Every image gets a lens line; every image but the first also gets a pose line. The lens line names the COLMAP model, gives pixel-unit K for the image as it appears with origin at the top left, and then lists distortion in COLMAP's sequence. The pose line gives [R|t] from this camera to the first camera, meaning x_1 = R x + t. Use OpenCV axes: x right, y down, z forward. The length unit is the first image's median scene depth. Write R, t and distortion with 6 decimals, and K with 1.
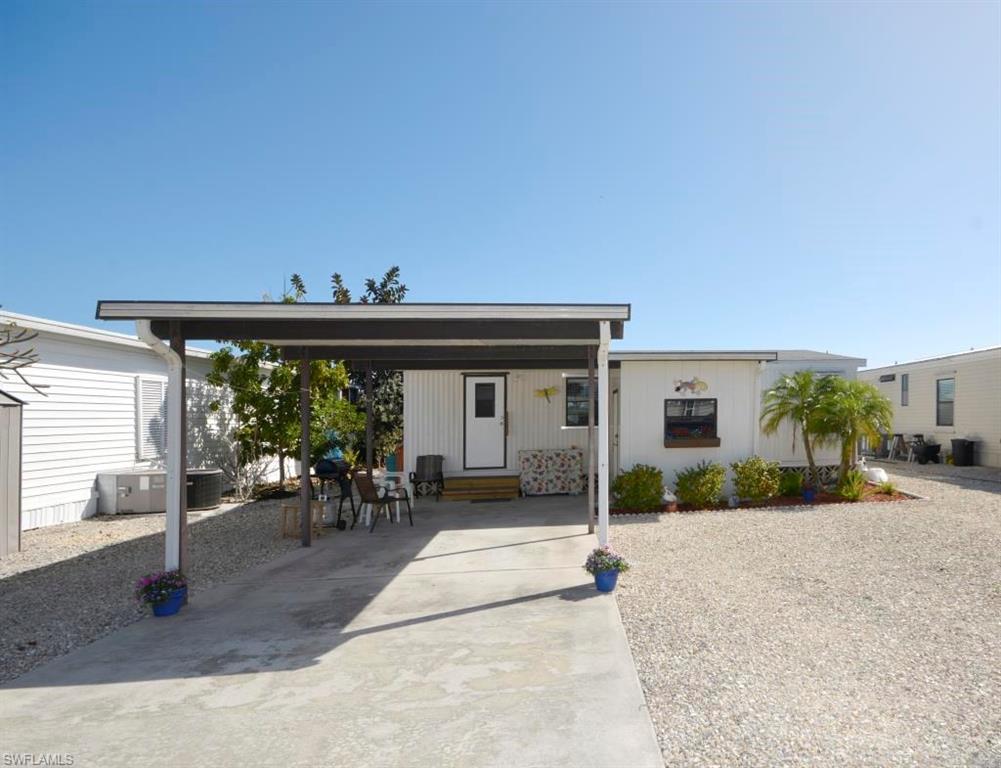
lens RADIAL K [[619.8, 0, 500.3], [0, 619.8, 391.1], [0, 0, 1]] dist [0.002487, -0.006257]
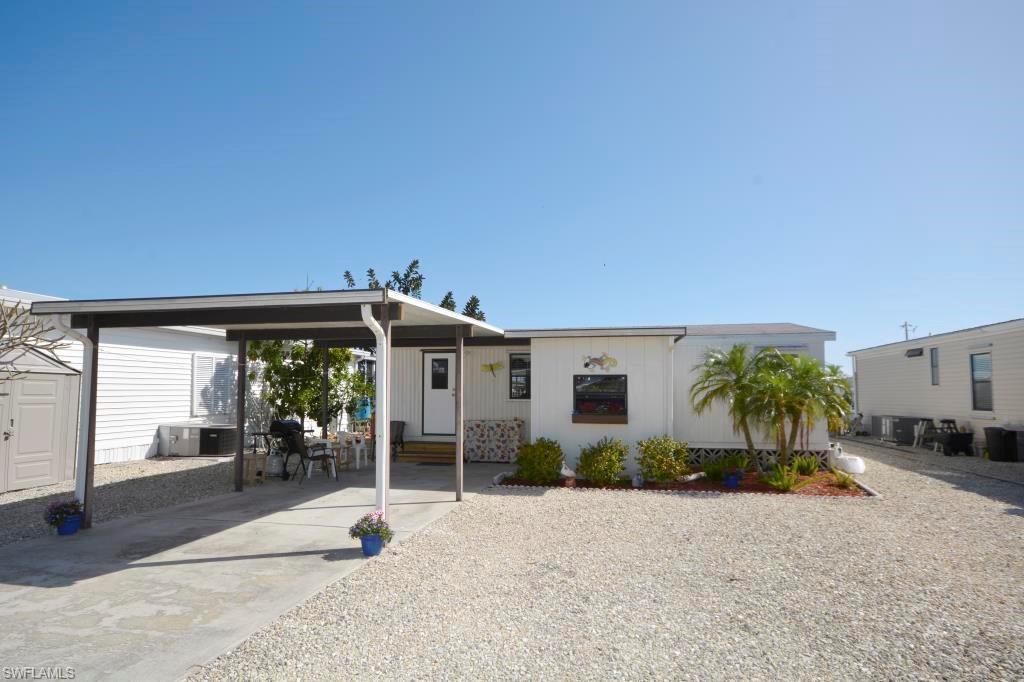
lens RADIAL K [[544.5, 0, 511.8], [0, 544.5, 334.5], [0, 0, 1]] dist [0.005737, 0.005224]
pose [[0.940571, -0.014055, -0.339306, 0.466001], [-0.003416, 0.998701, -0.050839, -0.007148], [0.339580, 0.048977, 0.939301, 0.117078]]
